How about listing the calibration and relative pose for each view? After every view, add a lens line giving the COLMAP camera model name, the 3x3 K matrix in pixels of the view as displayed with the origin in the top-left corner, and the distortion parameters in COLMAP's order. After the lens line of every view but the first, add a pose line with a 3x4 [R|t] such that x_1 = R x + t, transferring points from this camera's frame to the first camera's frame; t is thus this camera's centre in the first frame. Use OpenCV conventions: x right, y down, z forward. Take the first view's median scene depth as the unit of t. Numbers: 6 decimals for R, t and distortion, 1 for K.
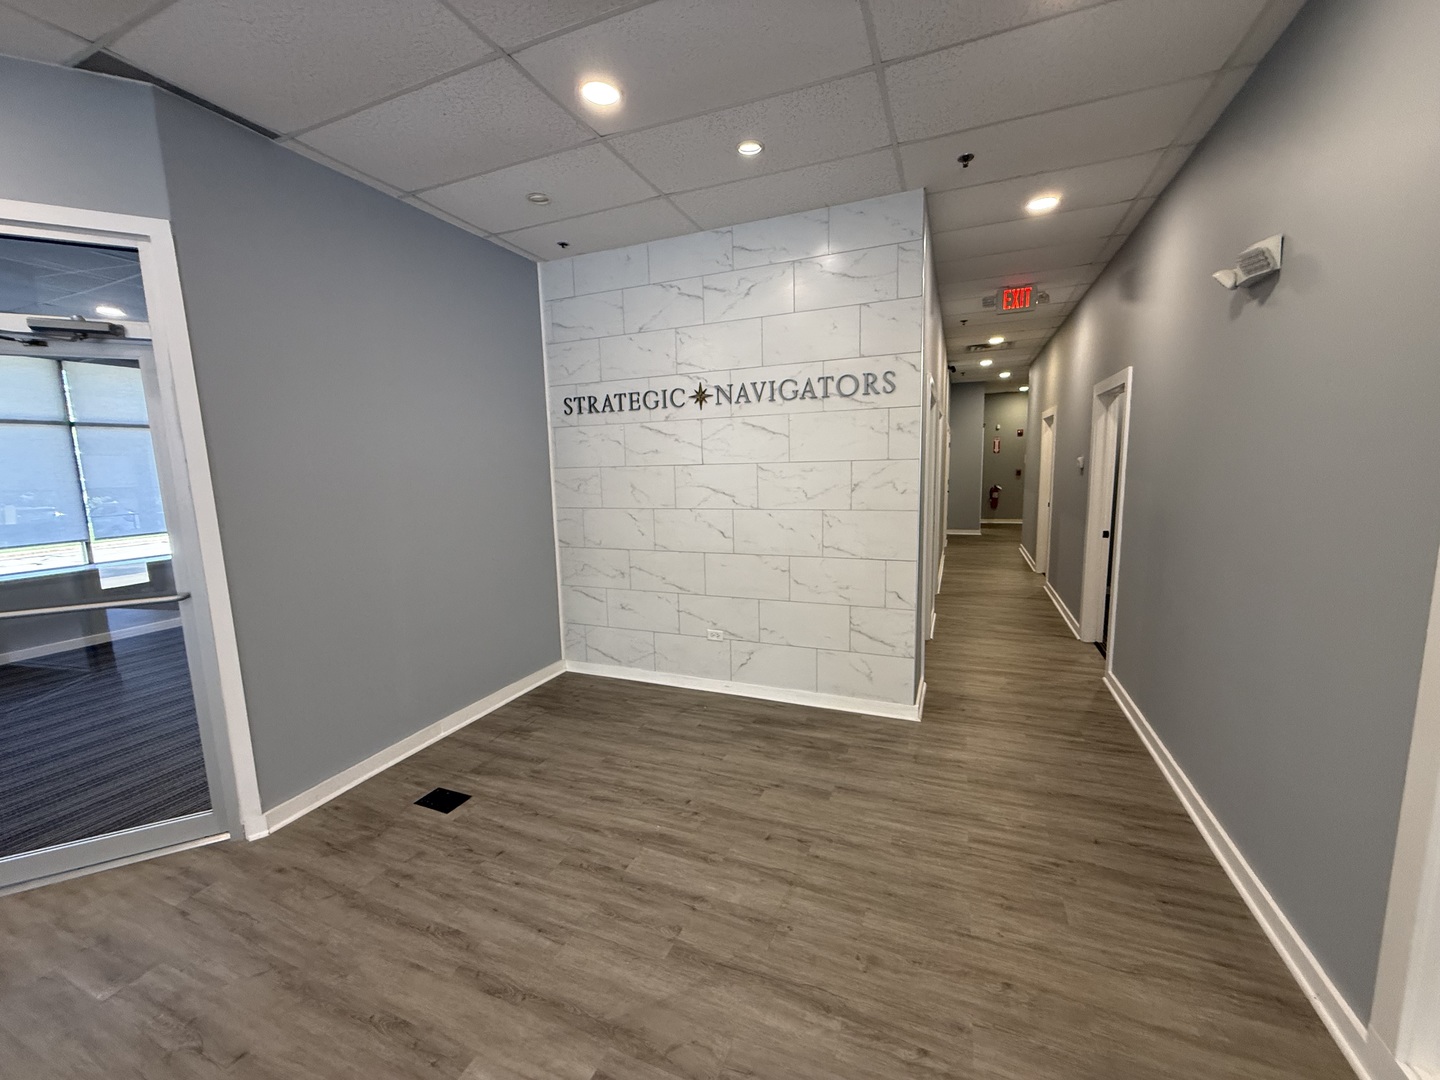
lens RADIAL K [[574.5, 0, 712.9], [0, 574.5, 539.4], [0, 0, 1]] dist [-0.001999, 0.000141]
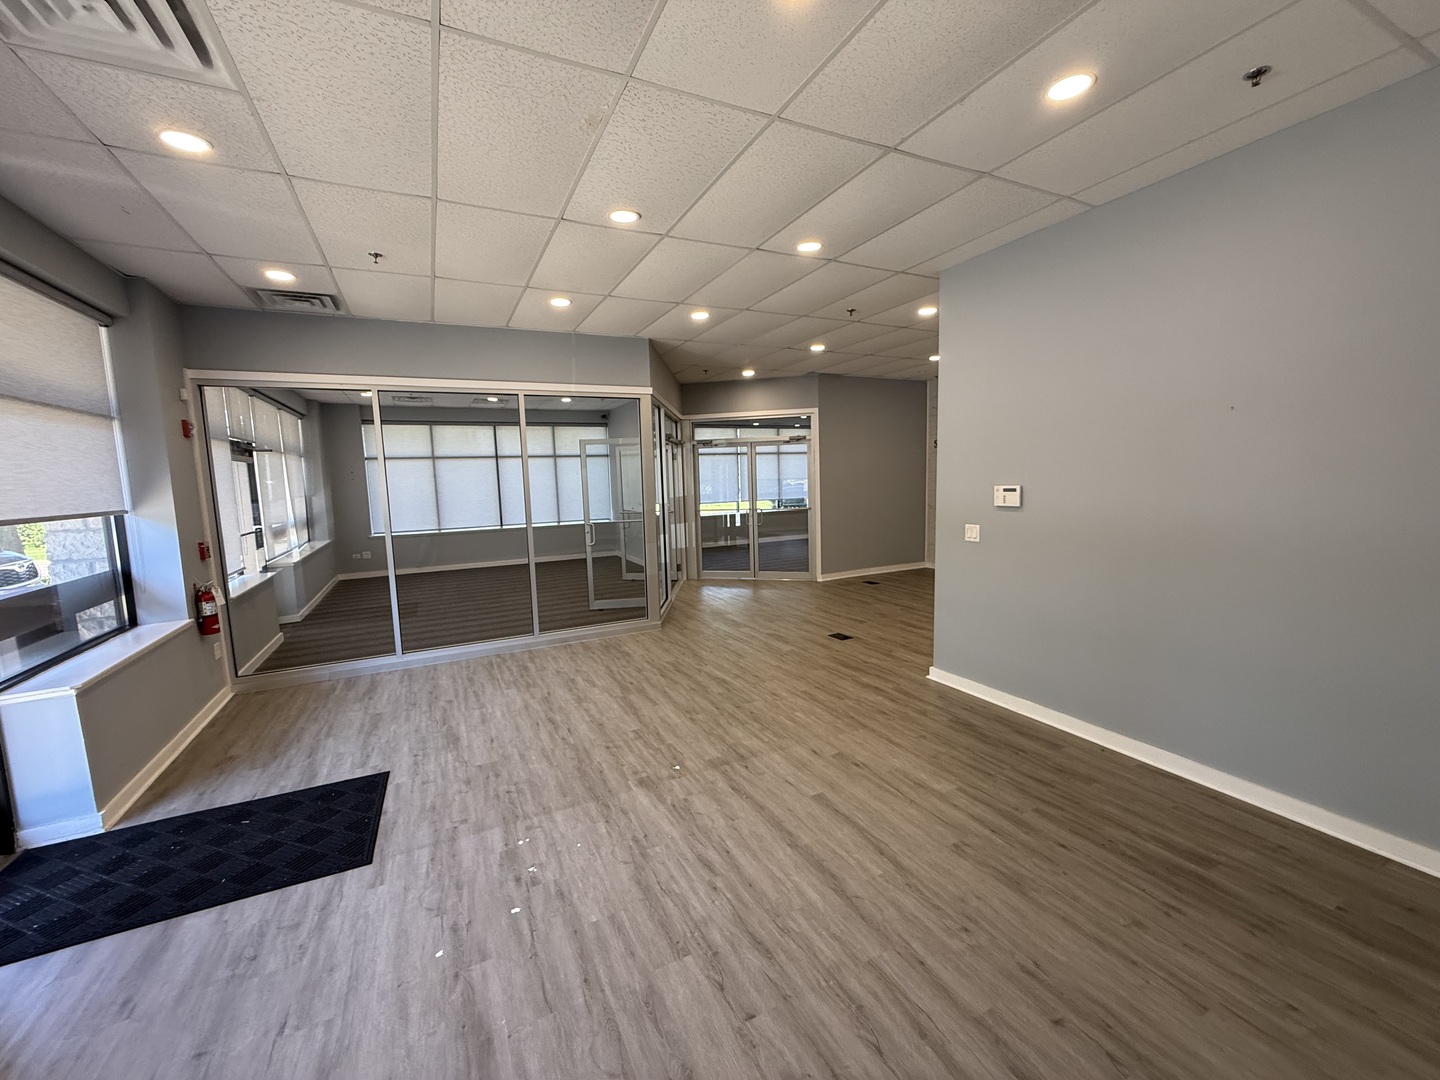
lens RADIAL K [[574.5, 0, 717.5], [0, 574.5, 540.9], [0, 0, 1]] dist [-0.001999, 0.000141]
pose [[0.758803, 0.075410, -0.646940, 0.680765], [-0.075378, 0.996768, 0.027775, 0.170498], [0.646943, 0.027689, 0.762035, -1.458588]]
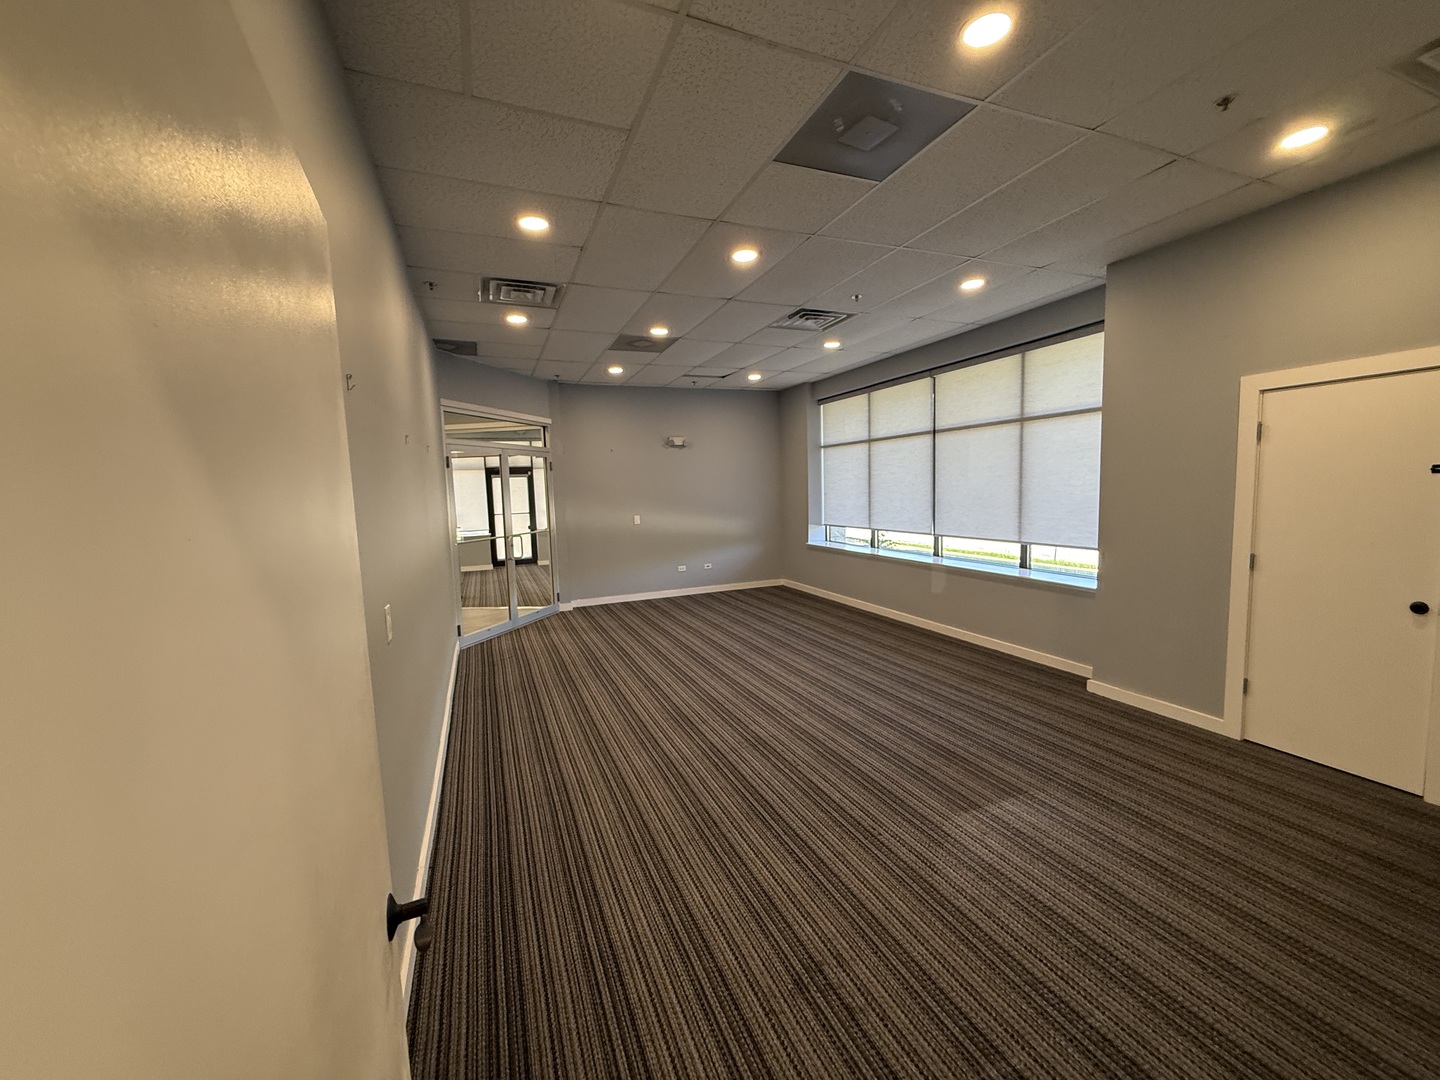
lens RADIAL K [[574.5, 0, 709.0], [0, 574.5, 538.8], [0, 0, 1]] dist [-0.001999, 0.000141]
pose [[-0.710831, 0.123258, -0.692479, -0.573480], [-0.031227, 0.978025, 0.206137, -0.136966], [0.702669, 0.168153, -0.691361, 1.010538]]
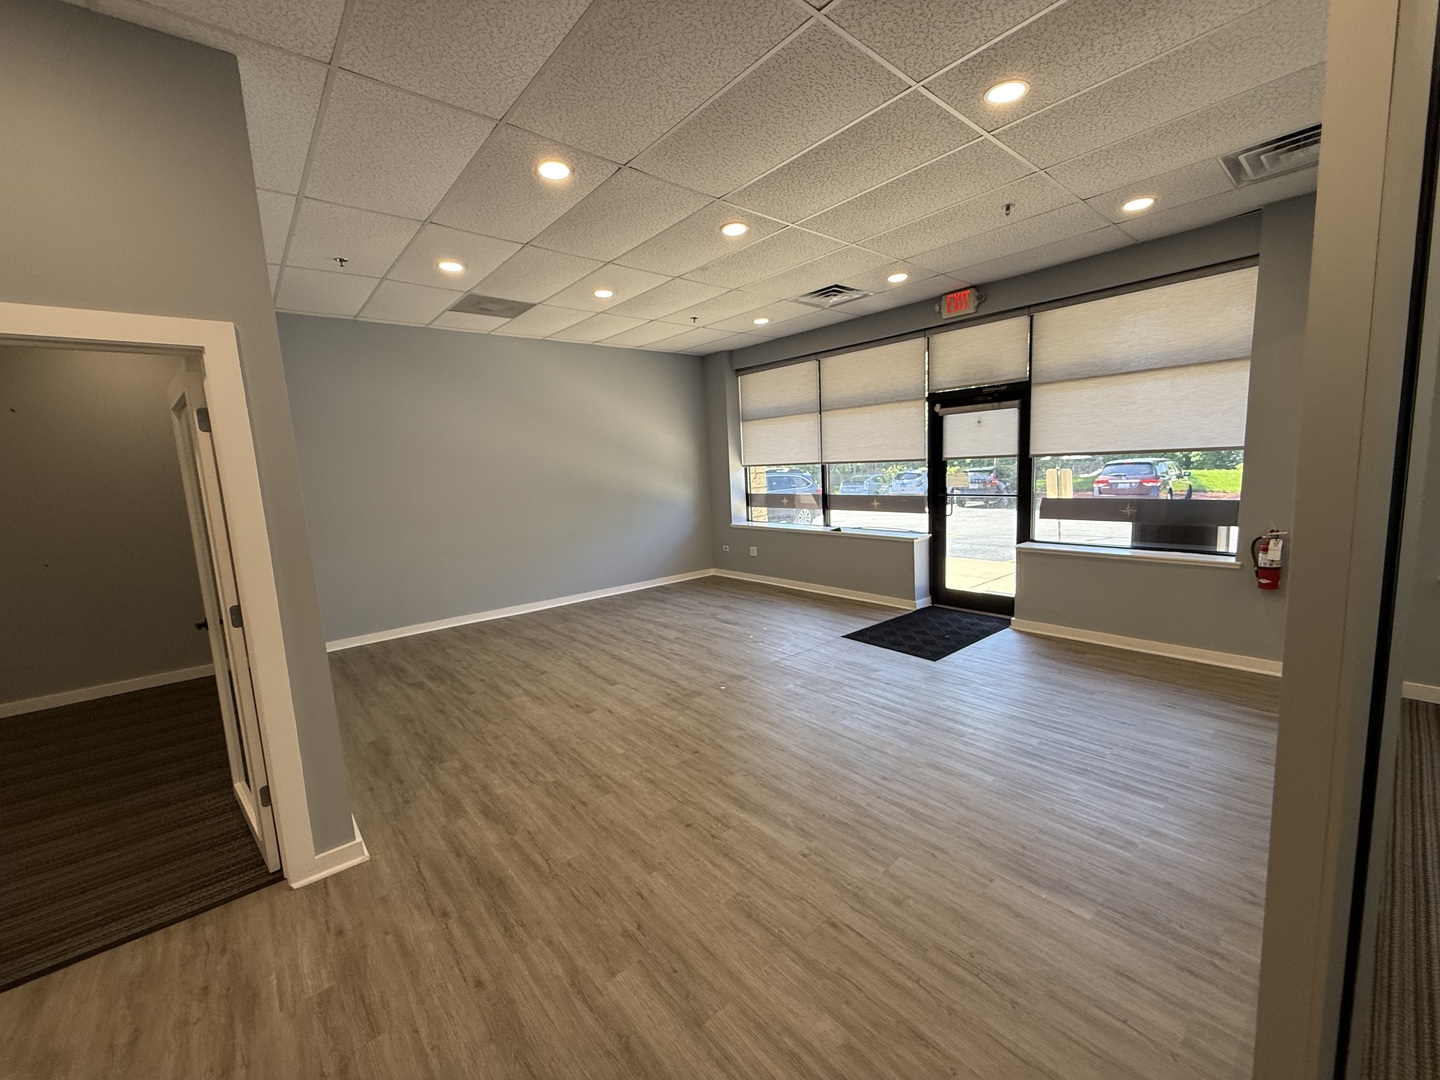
lens RADIAL K [[574.5, 0, 717.4], [0, 574.5, 539.5], [0, 0, 1]] dist [-0.001999, 0.000141]
pose [[-0.892529, 0.006805, 0.450938, -0.465385], [0.128084, 0.962538, 0.238988, -0.004091], [-0.432419, 0.271061, -0.859965, 0.151752]]
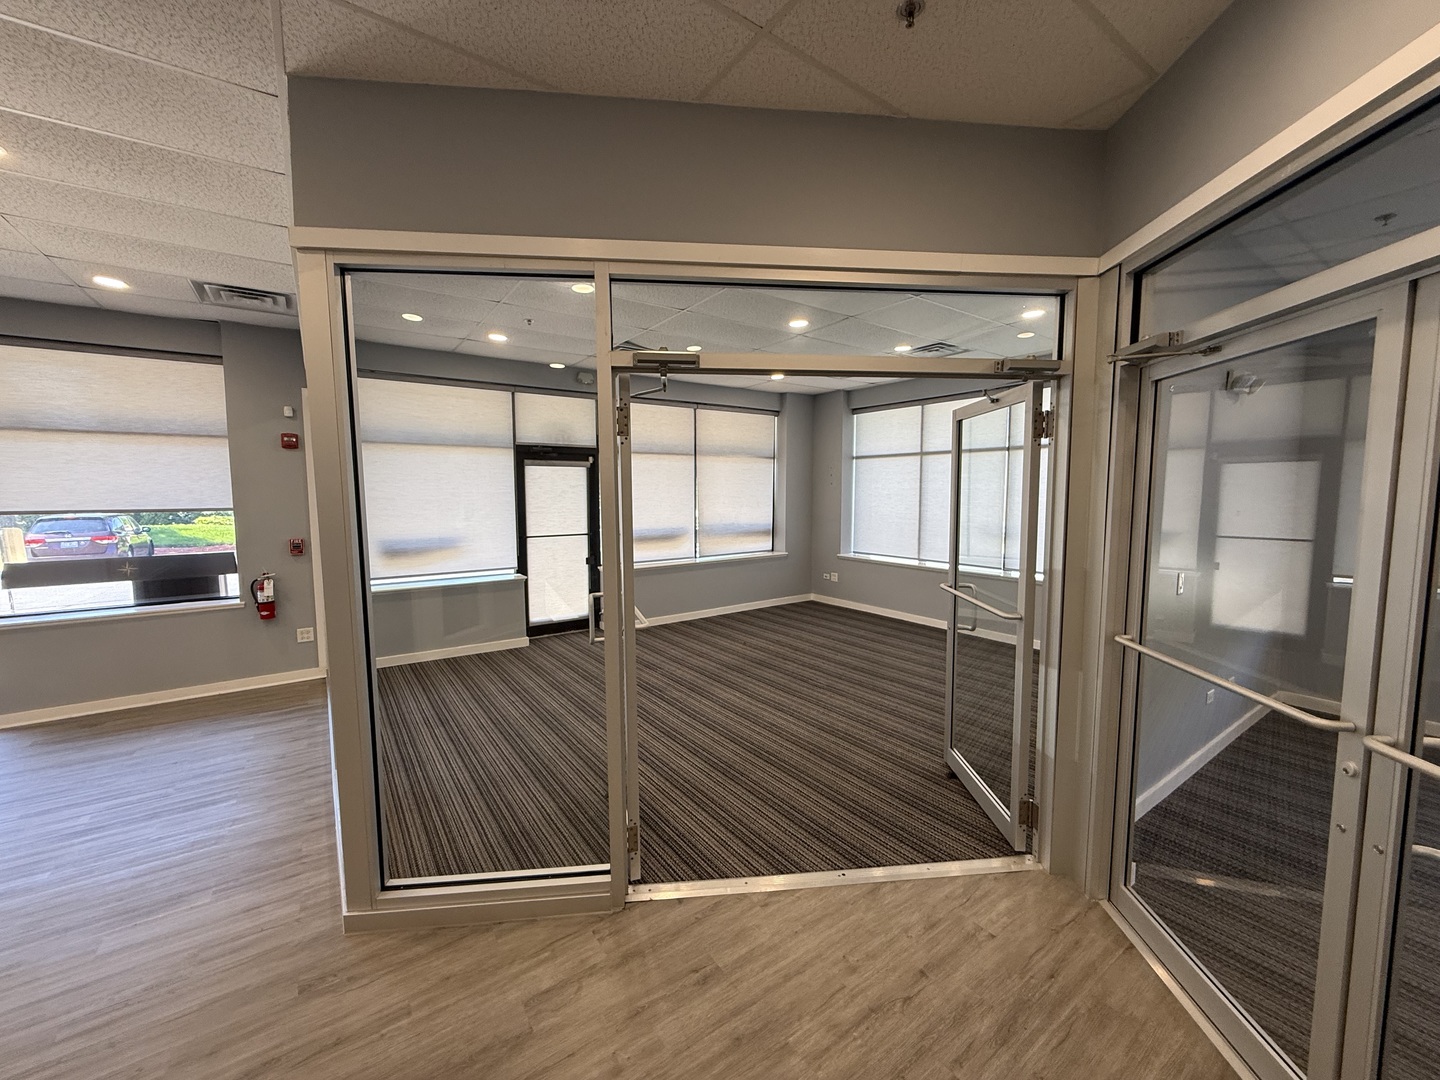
lens RADIAL K [[574.5, 0, 715.7], [0, 574.5, 540.6], [0, 0, 1]] dist [-0.001999, 0.000141]
pose [[-0.527866, 0.099950, -0.843426, -0.321967], [-0.098156, 0.979218, 0.177474, -0.062109], [0.843636, 0.176470, -0.507086, 0.385955]]
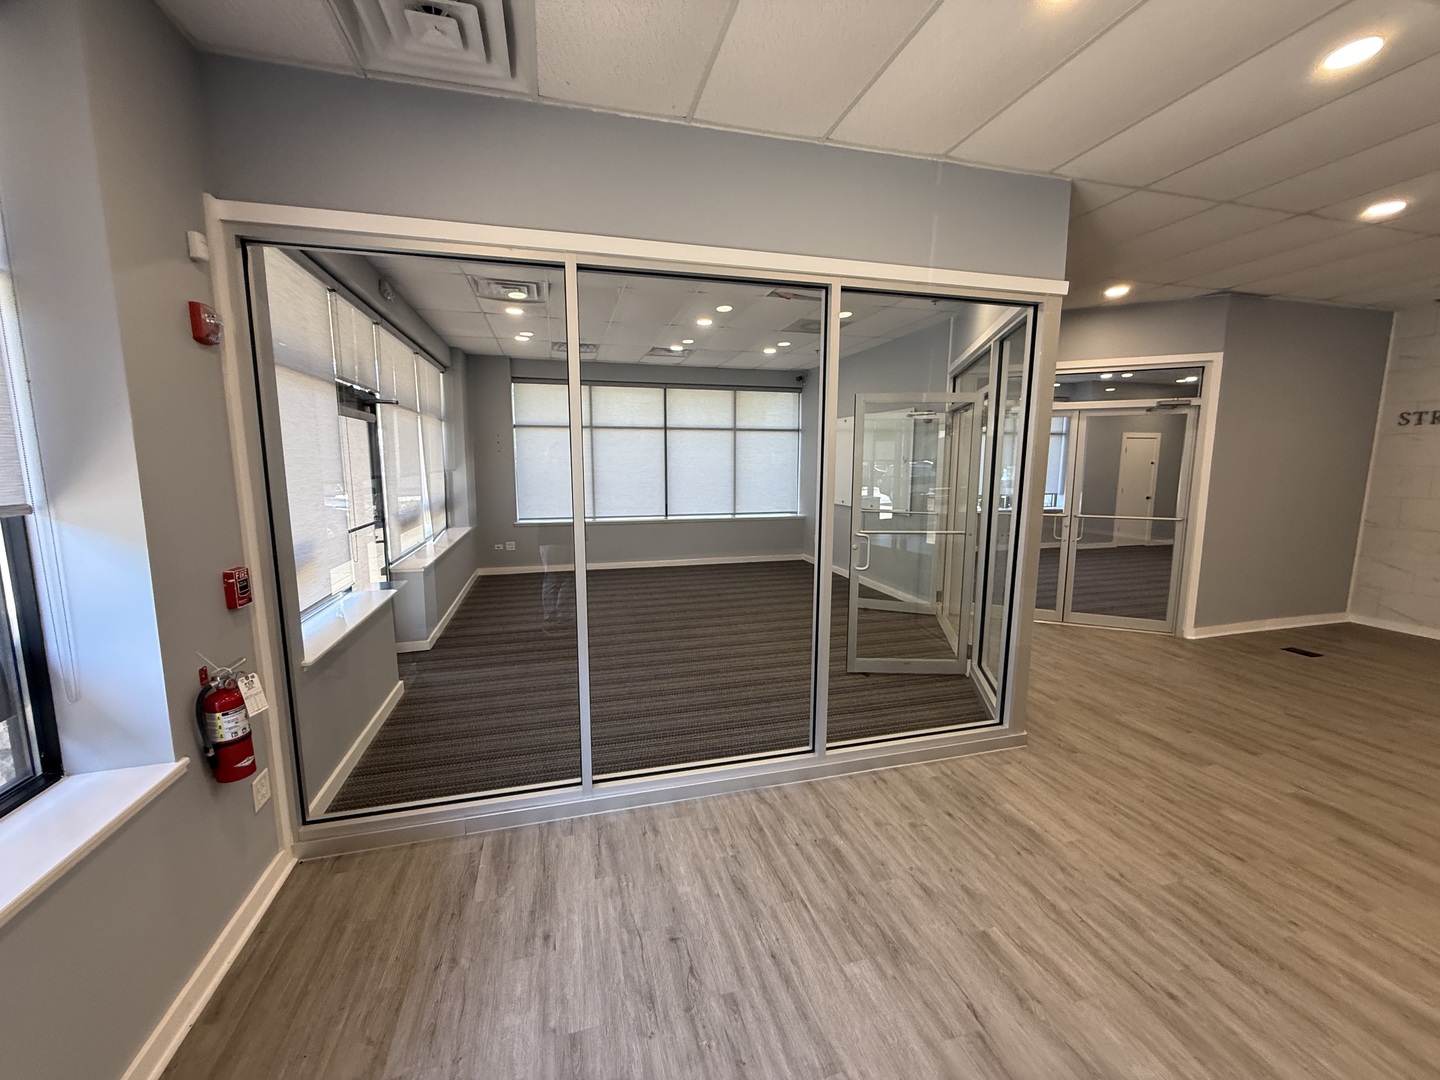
lens RADIAL K [[574.5, 0, 716.6], [0, 574.5, 539.8], [0, 0, 1]] dist [-0.001999, 0.000141]
pose [[0.622122, 0.132759, -0.771582, -0.219432], [-0.120033, 0.990041, 0.073566, 0.158077], [0.773664, 0.046848, 0.631862, -1.222328]]
